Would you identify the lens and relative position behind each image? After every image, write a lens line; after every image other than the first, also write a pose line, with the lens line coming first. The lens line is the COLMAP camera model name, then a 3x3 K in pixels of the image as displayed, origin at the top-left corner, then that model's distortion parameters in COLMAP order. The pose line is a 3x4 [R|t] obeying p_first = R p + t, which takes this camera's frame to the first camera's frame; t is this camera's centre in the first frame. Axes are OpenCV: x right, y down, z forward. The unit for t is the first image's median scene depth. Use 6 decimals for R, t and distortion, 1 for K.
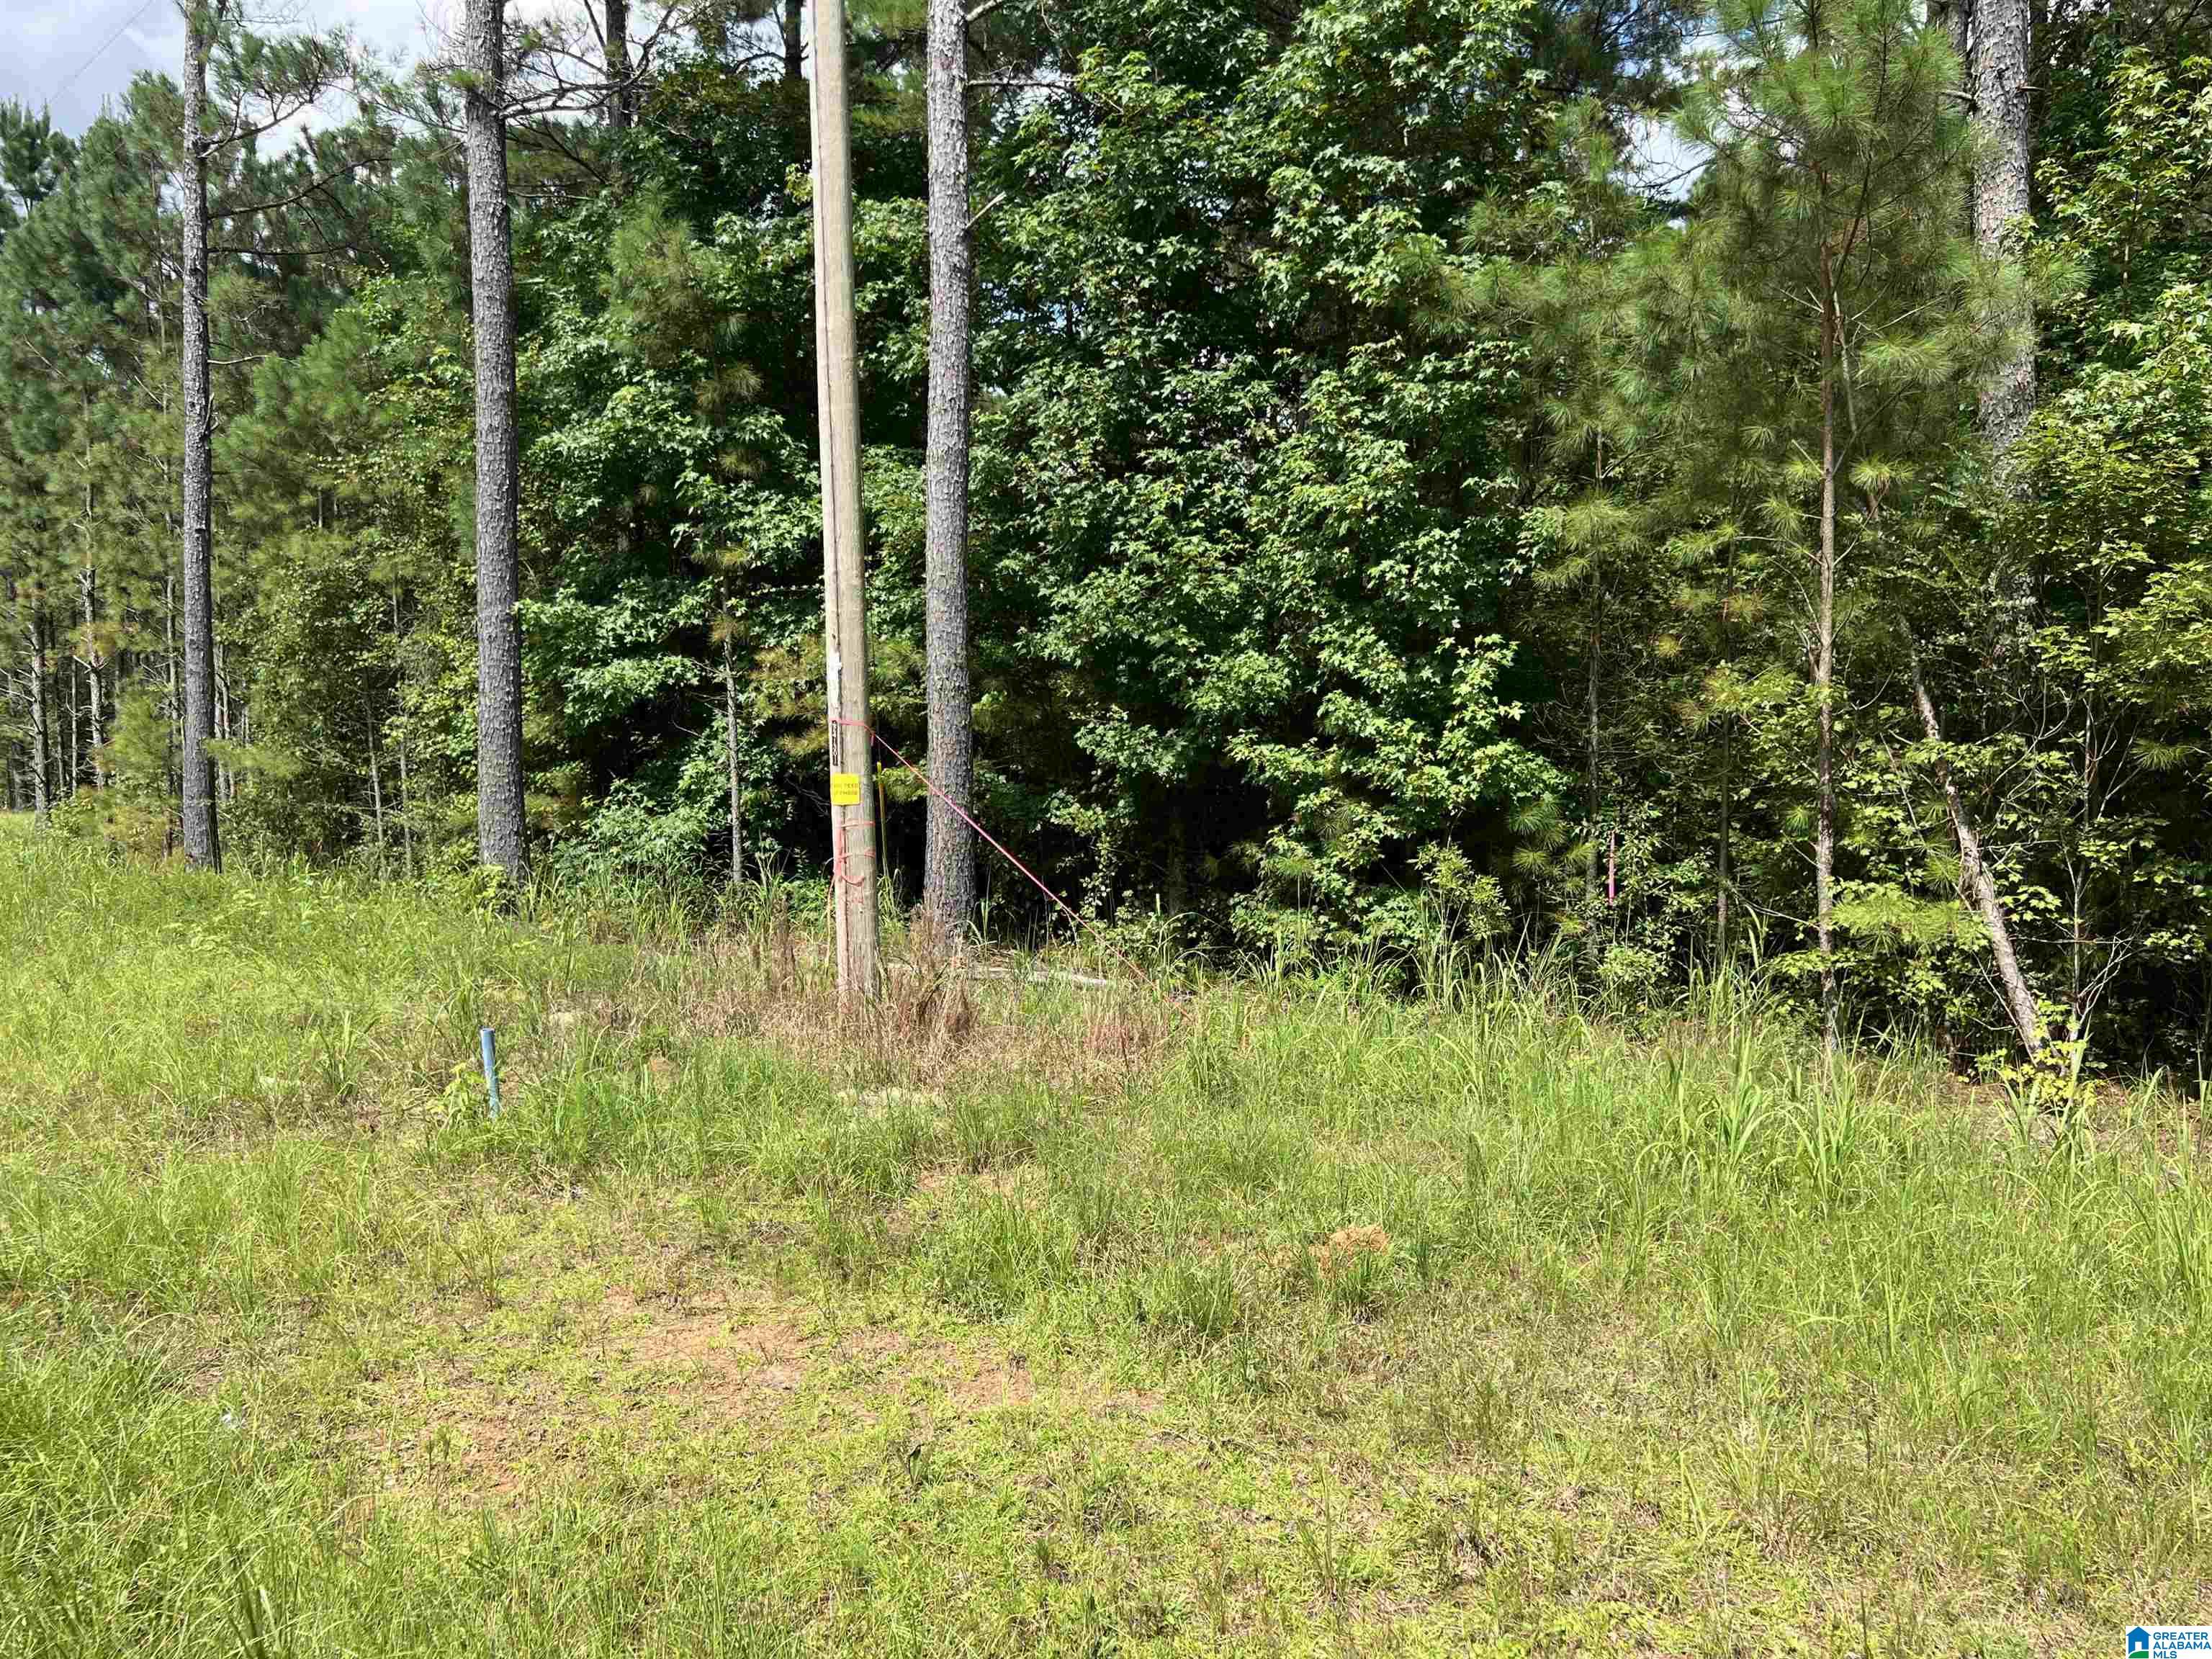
lens RADIAL K [[1650.5, 0, 1119.3], [0, 1650.5, 827.9], [0, 0, 1]] dist [0.008334, 0.001942]
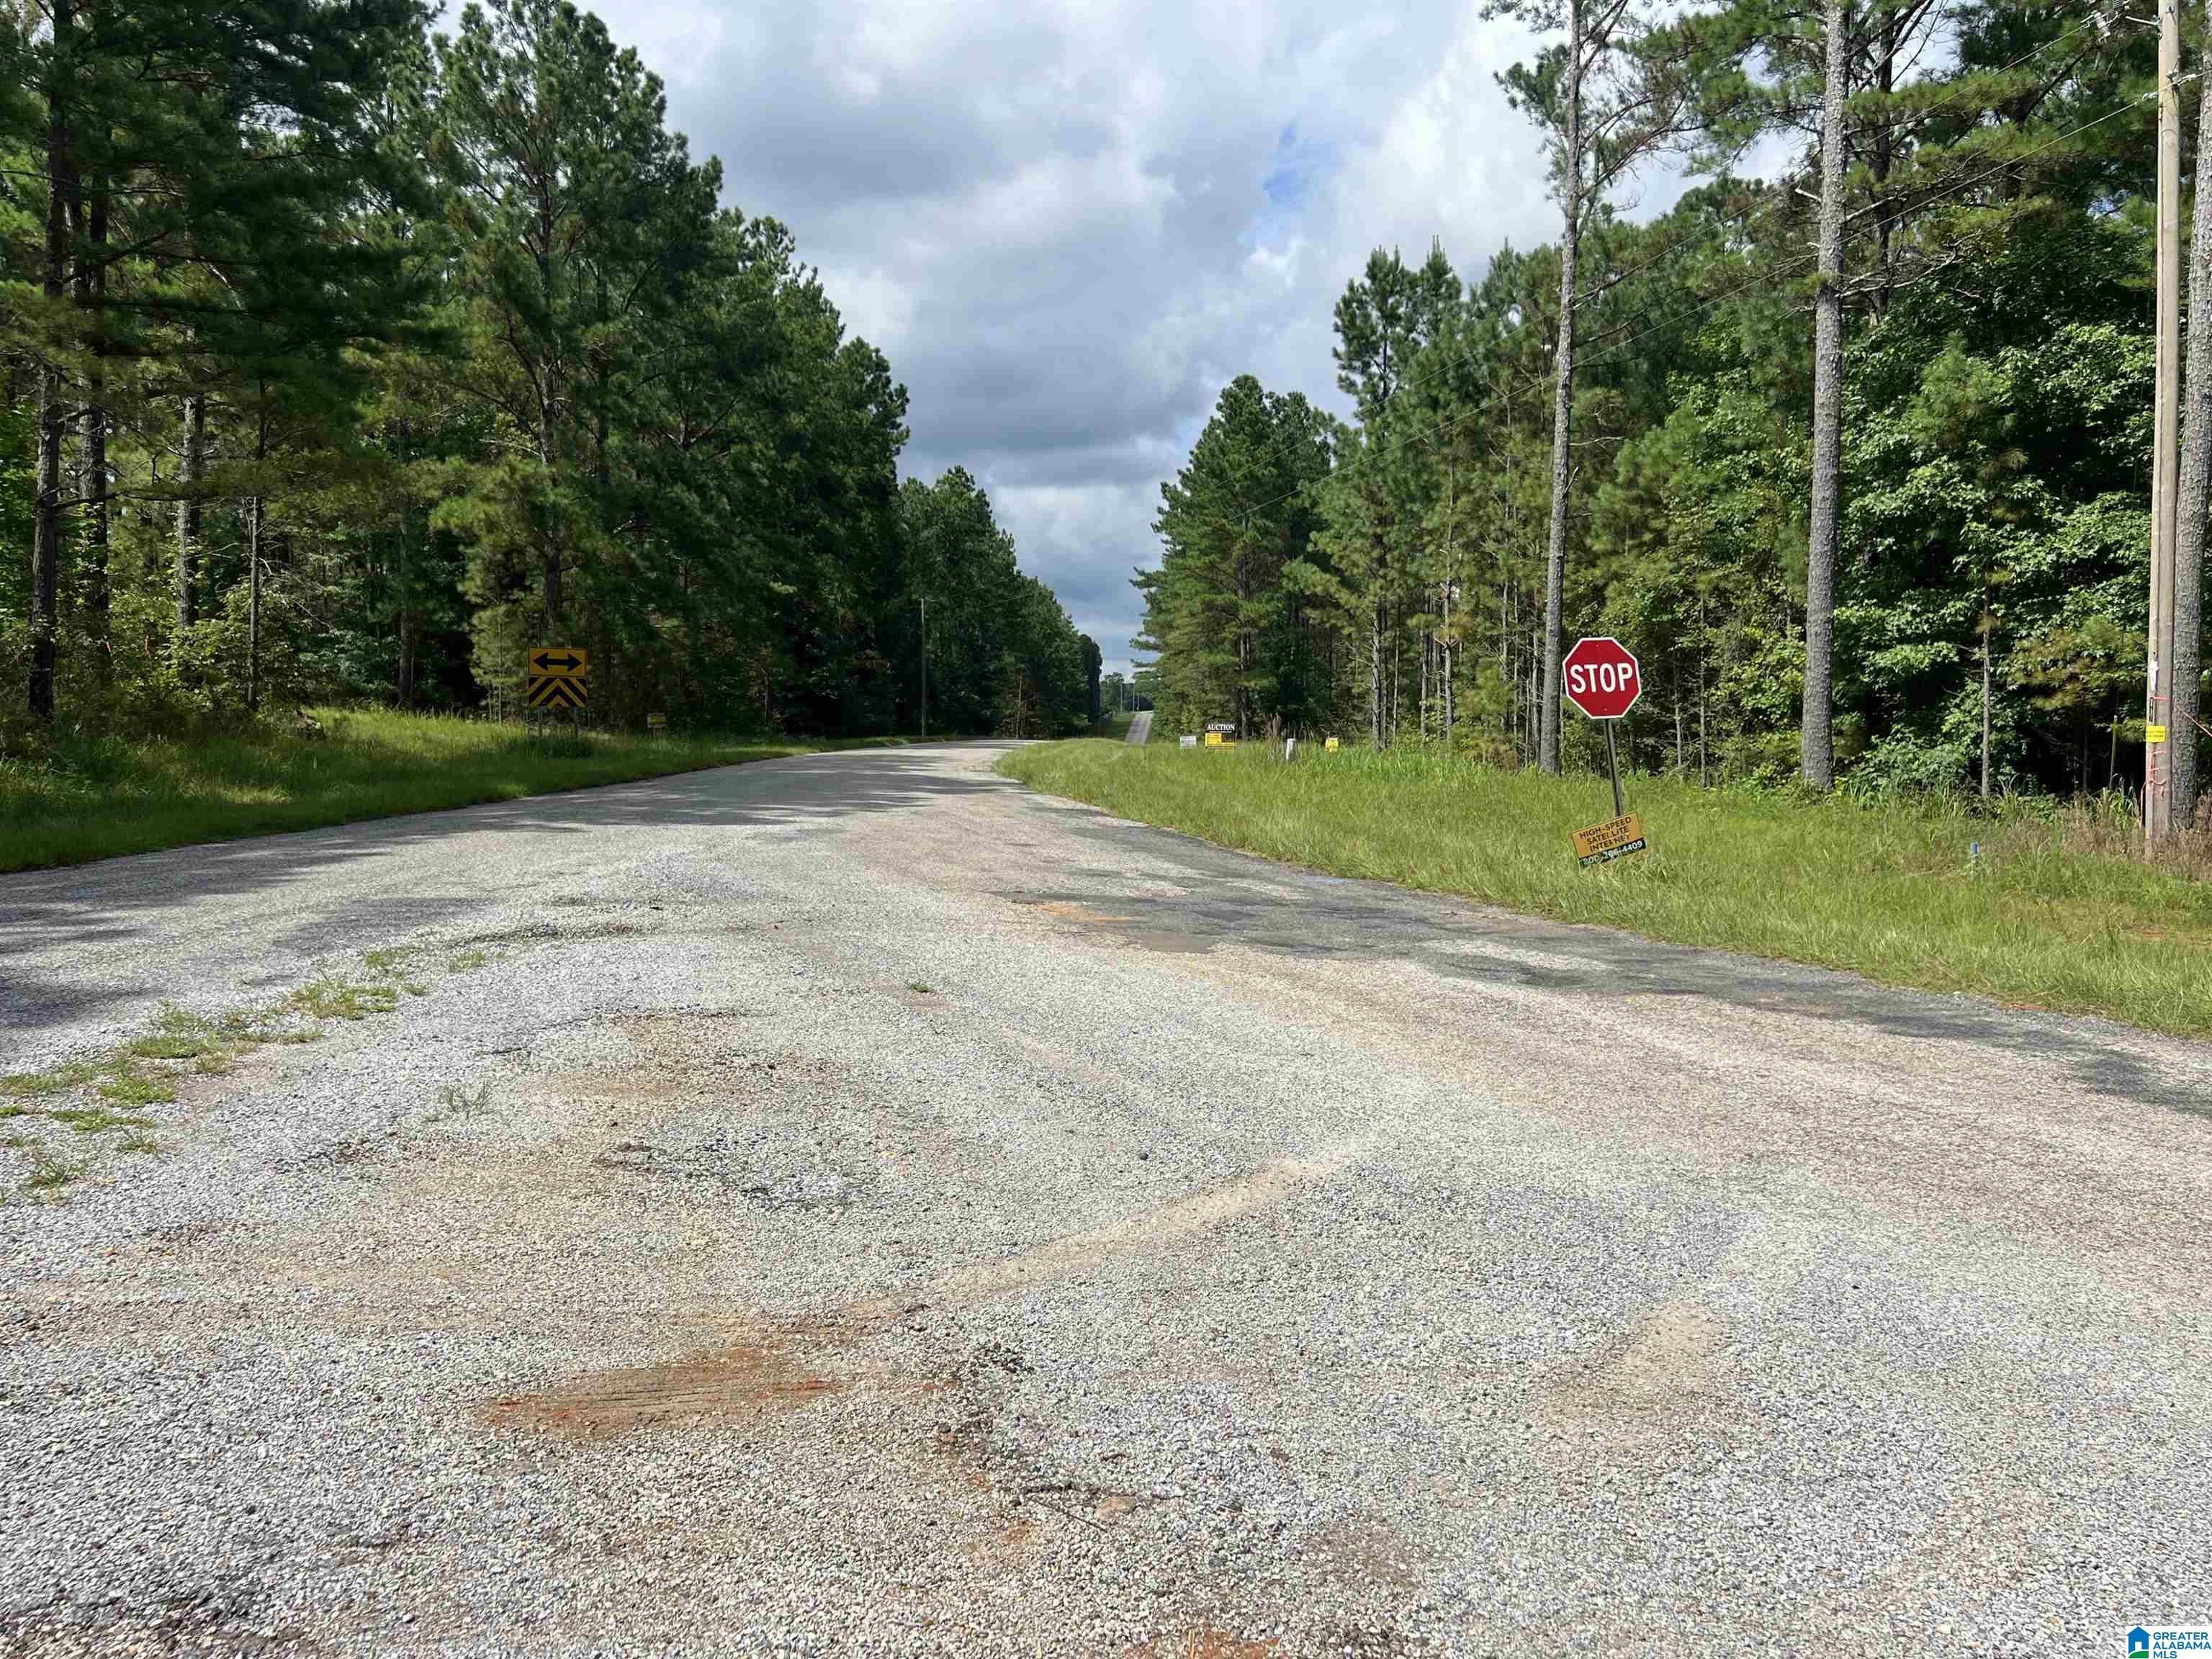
lens RADIAL K [[1650.5, 0, 1119.3], [0, 1650.5, 827.9], [0, 0, 1]] dist [0.008334, 0.001942]
pose [[0.829705, 0.046377, -0.556272, -0.048666], [-0.027420, 0.998726, 0.042366, 0.020690], [0.557528, -0.019898, 0.829919, -0.668468]]
